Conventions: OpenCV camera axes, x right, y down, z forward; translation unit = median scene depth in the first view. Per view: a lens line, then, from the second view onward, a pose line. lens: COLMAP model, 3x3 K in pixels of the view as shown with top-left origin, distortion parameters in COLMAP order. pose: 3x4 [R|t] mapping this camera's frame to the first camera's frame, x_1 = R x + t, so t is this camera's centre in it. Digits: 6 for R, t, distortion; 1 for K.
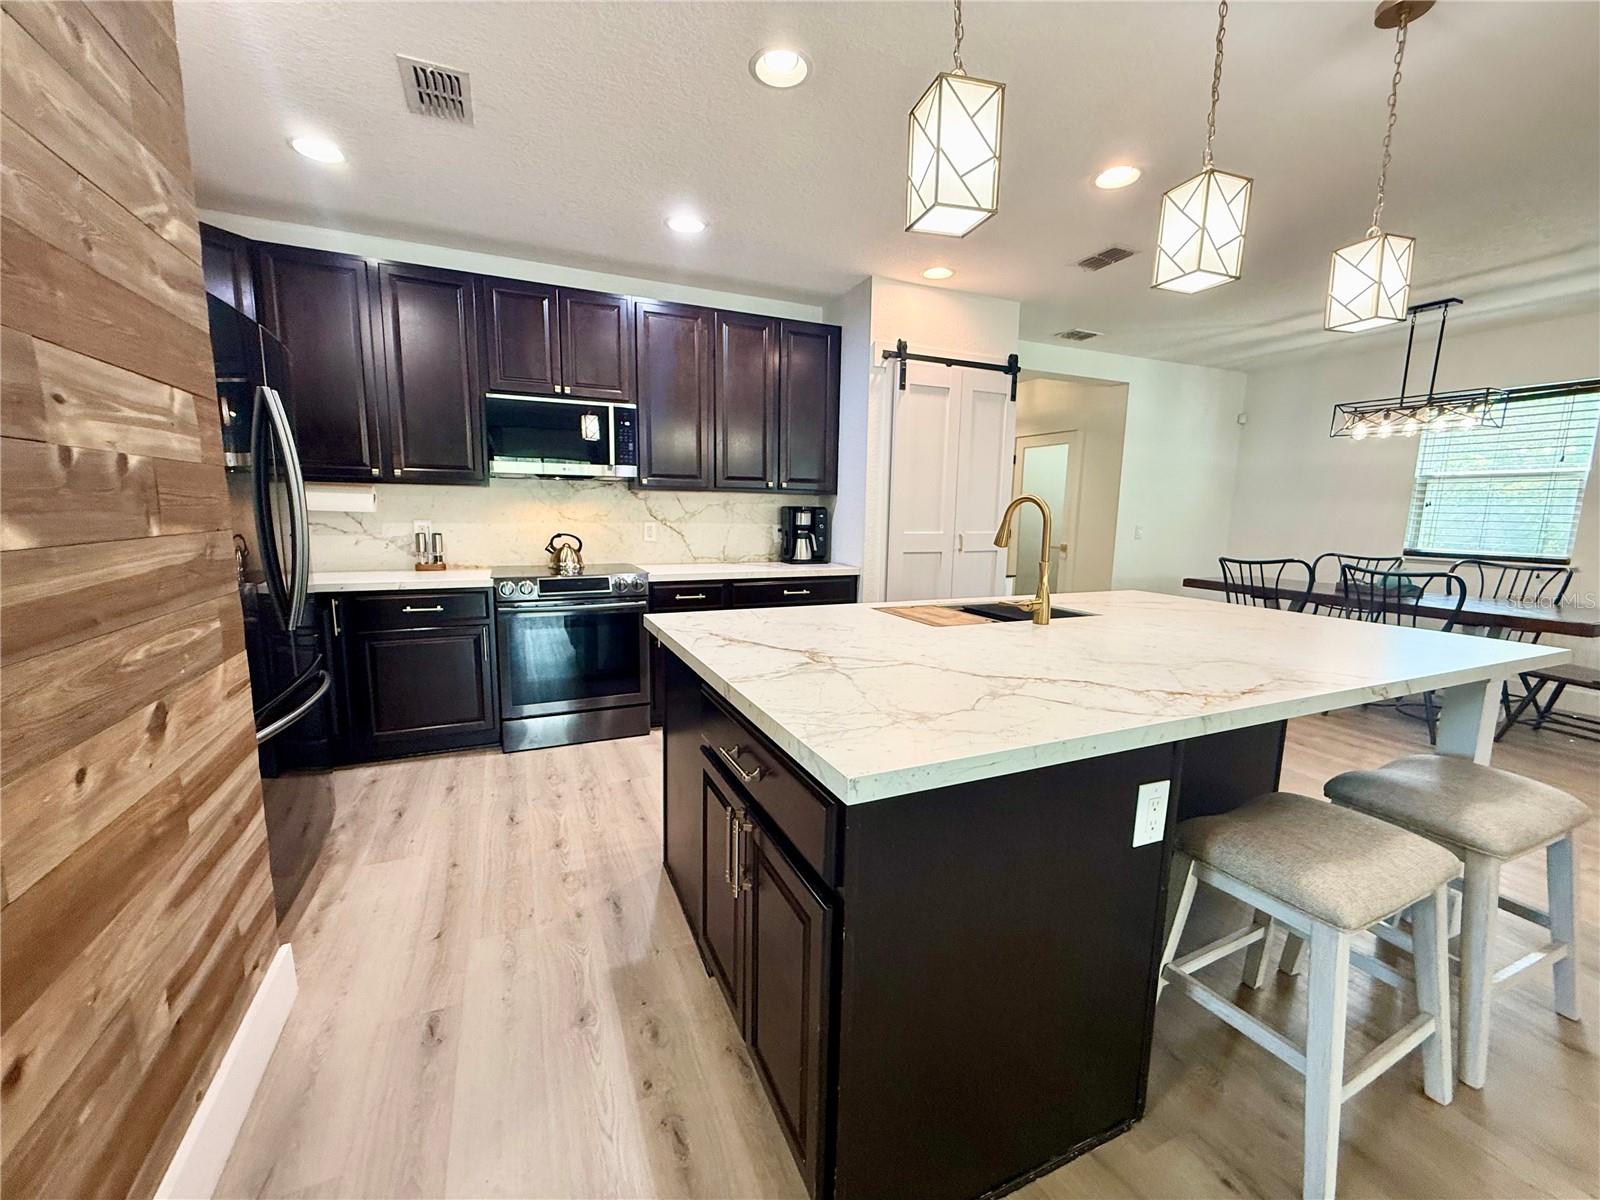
lens RADIAL K [[639.5, 0, 795.8], [0, 639.5, 600.7], [0, 0, 1]] dist [0.000000, 0.000293]
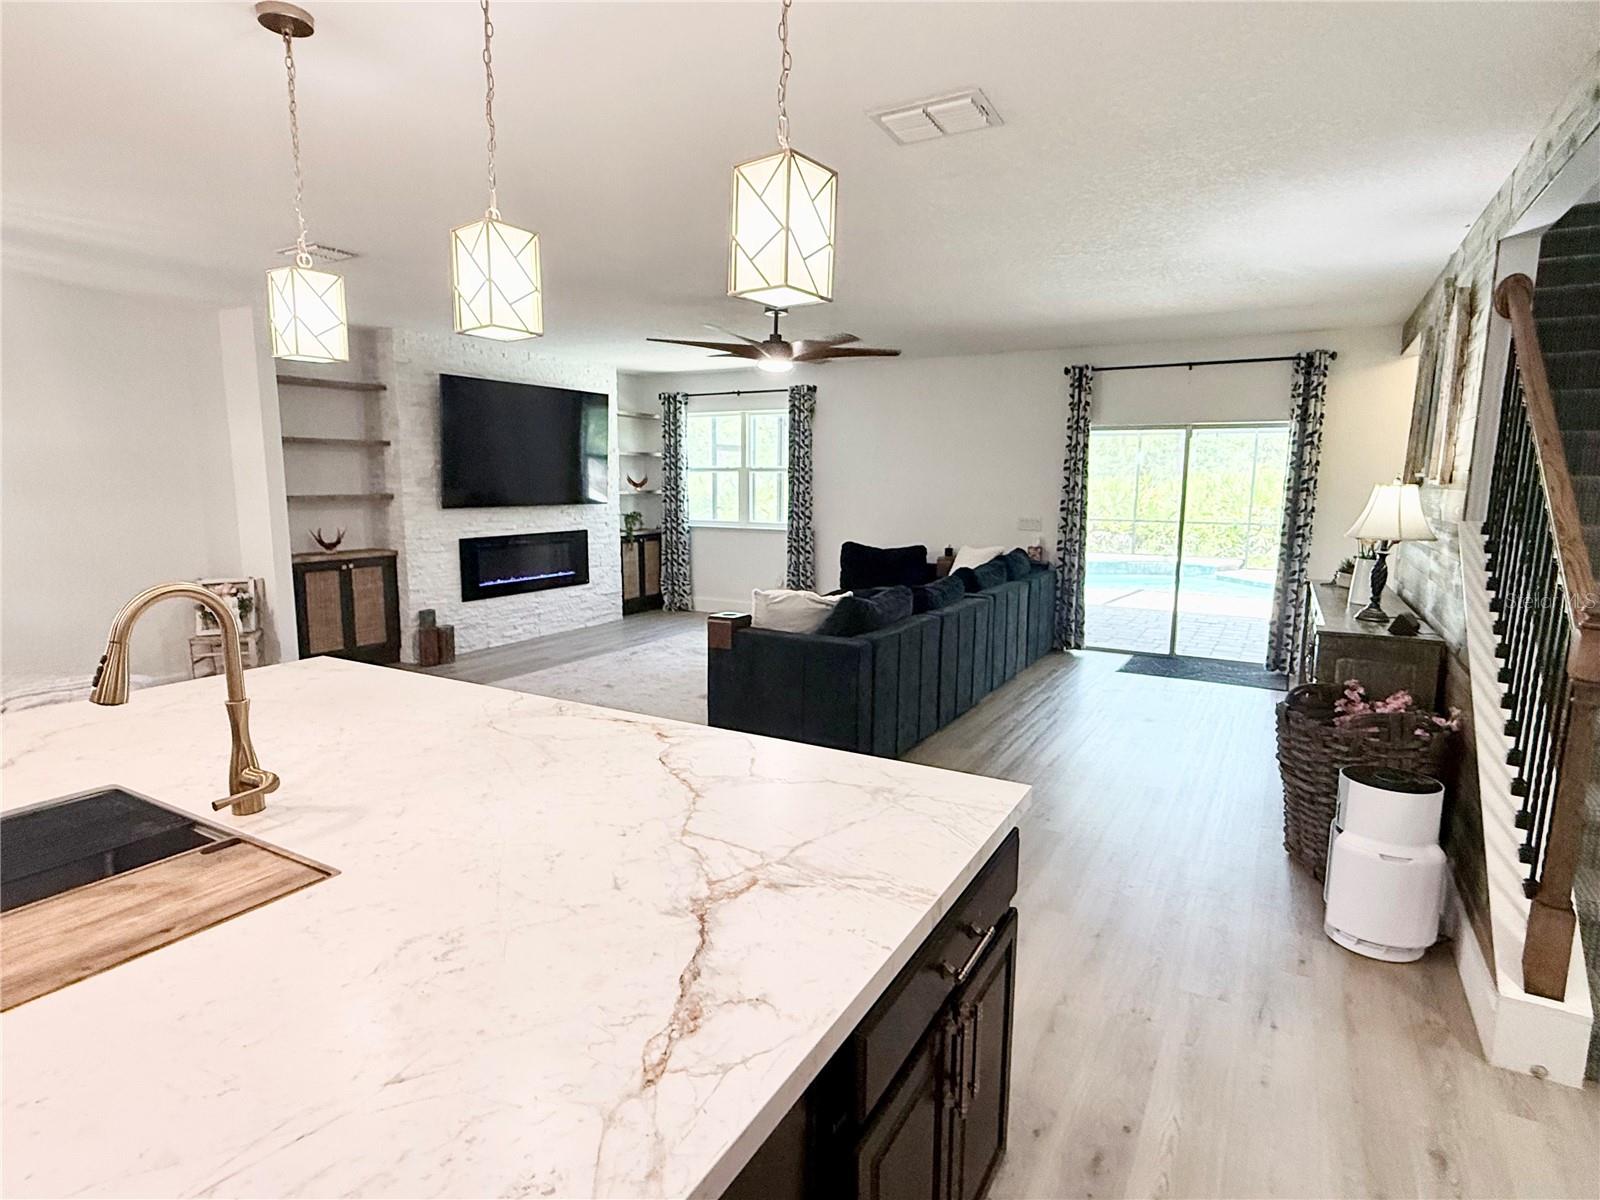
lens RADIAL K [[848.8, 0, 802.6], [0, 848.8, 597.1], [0, 0, 1]] dist [-0.001771, -0.000082]
pose [[-0.588830, -0.134961, 0.796910, -0.293176], [0.099180, 0.966444, 0.236957, -0.173636], [-0.802149, 0.218565, -0.555686, 0.642861]]
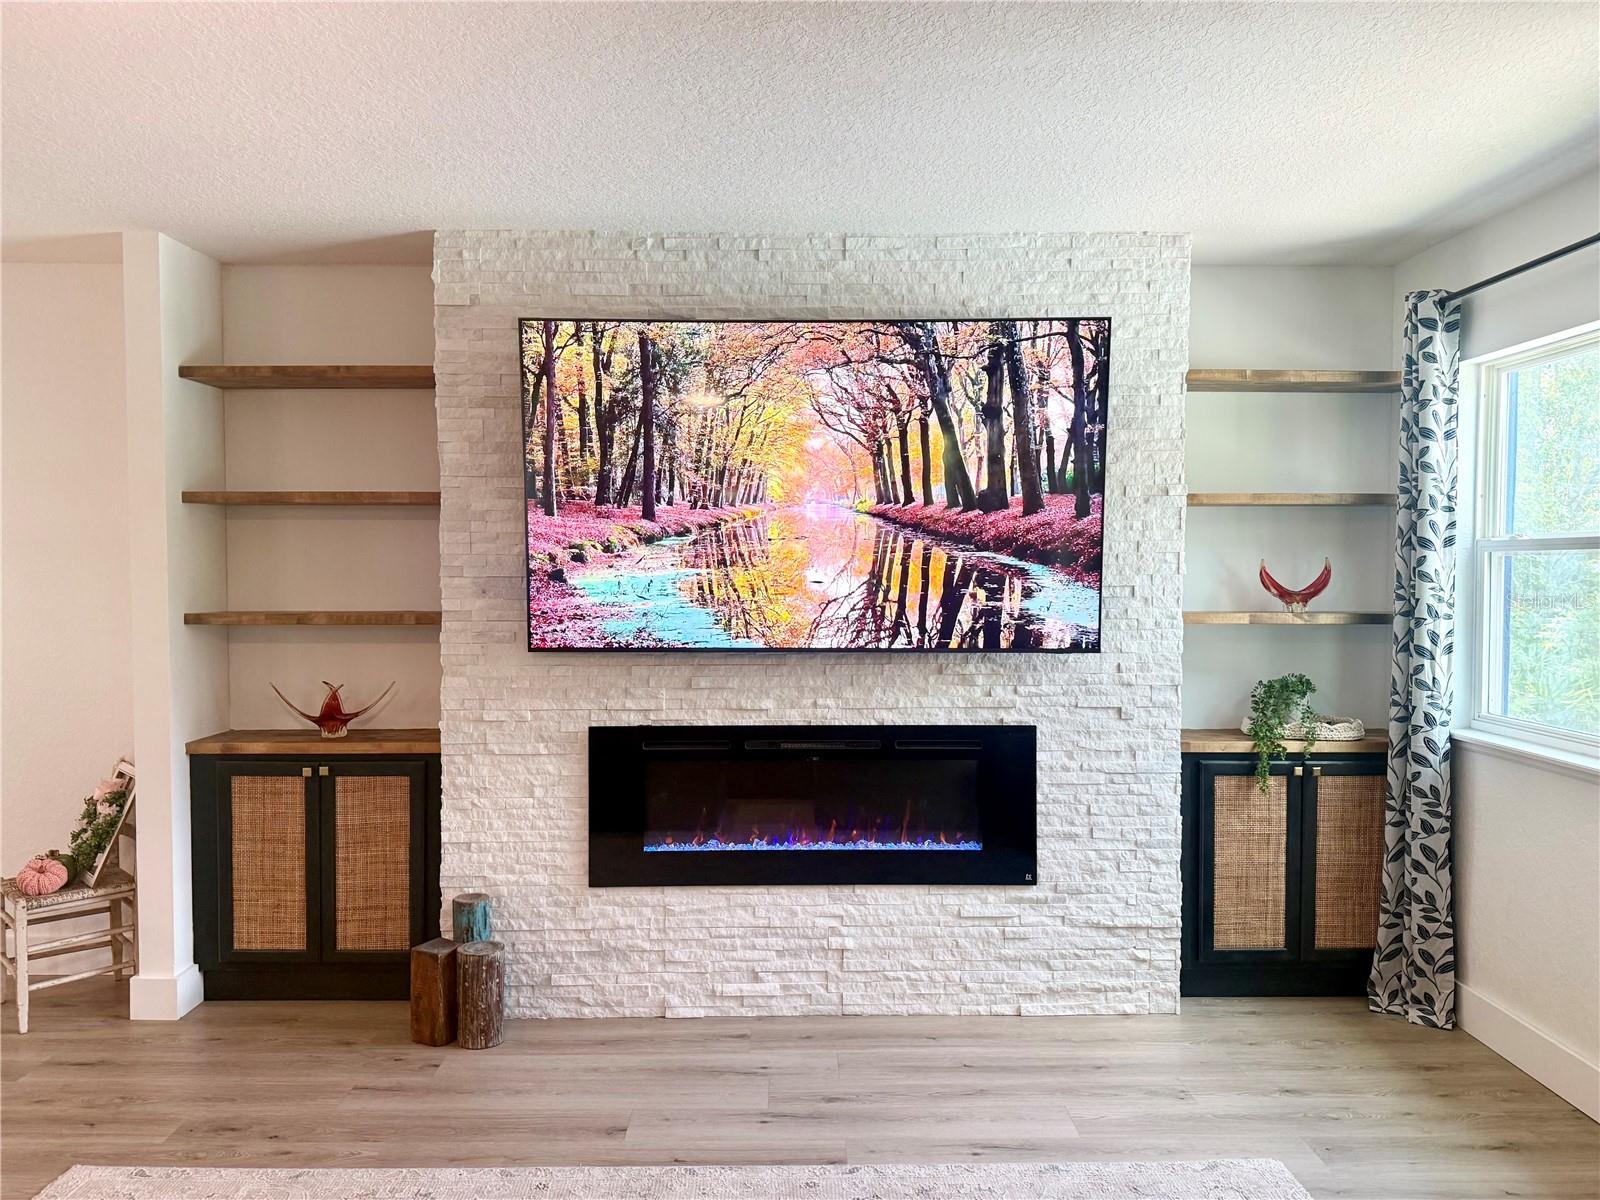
lens RADIAL K [[1130.4, 0, 800.0], [0, 1130.4, 600.0], [0, 0, 1]] dist [0.151221, -0.288213]
pose [[0.397123, -0.052636, 0.916255, 1.003887], [0.138514, 0.990355, -0.003142, 0.014973], [-0.907252, 0.128162, 0.400584, -0.572157]]
